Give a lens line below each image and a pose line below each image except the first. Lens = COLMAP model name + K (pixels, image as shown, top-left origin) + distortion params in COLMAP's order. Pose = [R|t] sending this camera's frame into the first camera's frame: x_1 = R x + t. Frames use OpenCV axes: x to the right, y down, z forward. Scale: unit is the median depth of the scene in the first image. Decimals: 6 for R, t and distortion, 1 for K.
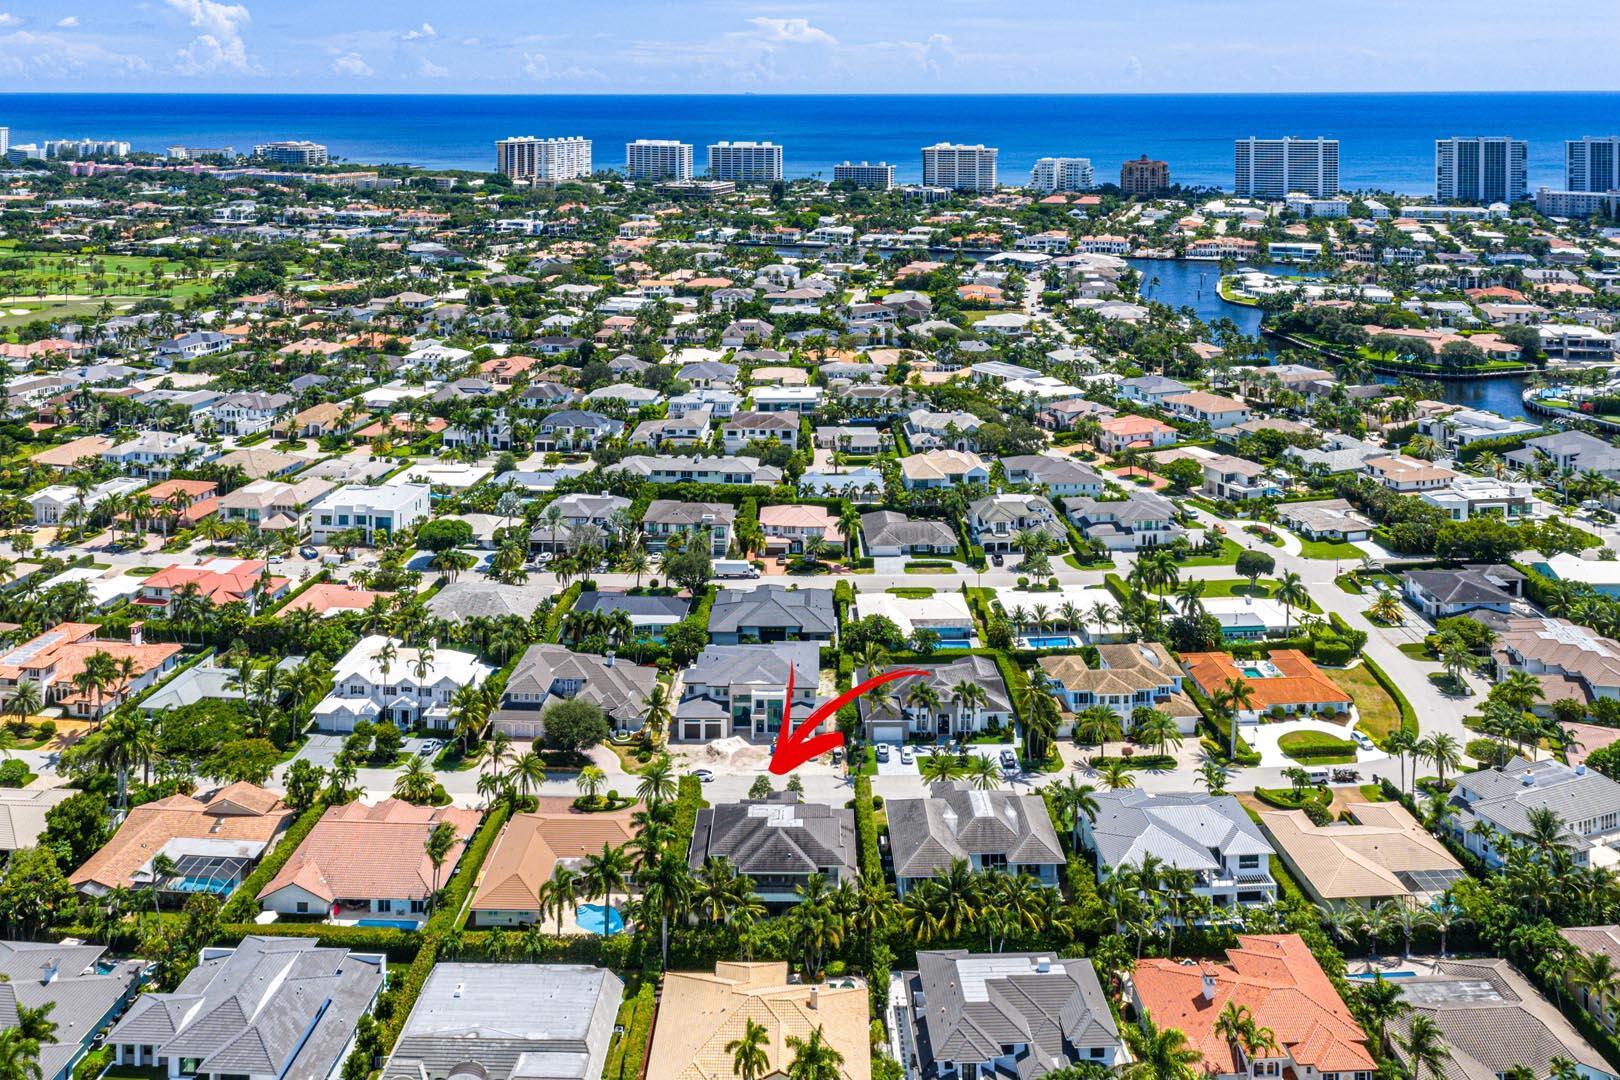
lens RADIAL K [[1267.0, 0, 810.0], [0, 1267.0, 540.0], [0, 0, 1]] dist [0.040688, -0.080468]
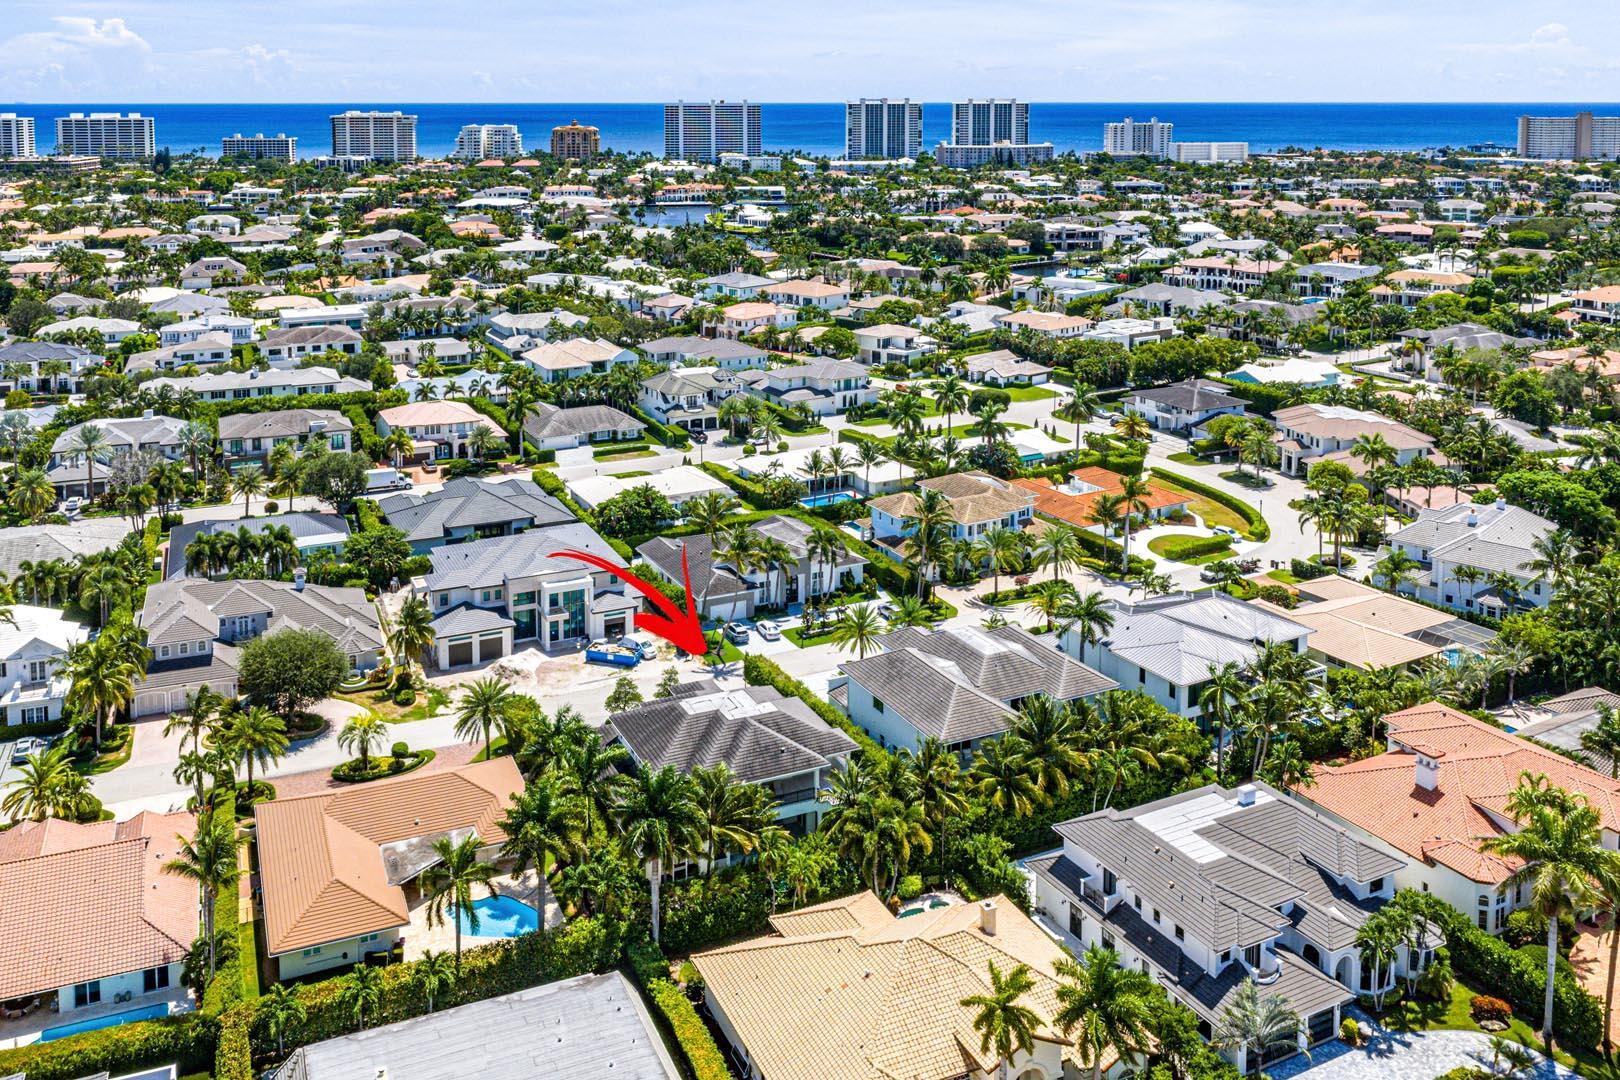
lens RADIAL K [[1261.8, 0, 812.9], [0, 1261.8, 495.2], [0, 0, 1]] dist [0.033001, -0.037716]
pose [[0.902002, -0.111871, 0.416986, -0.141975], [0.119763, 0.992776, 0.007281, 0.057784], [-0.414788, 0.043372, 0.908884, 0.195331]]
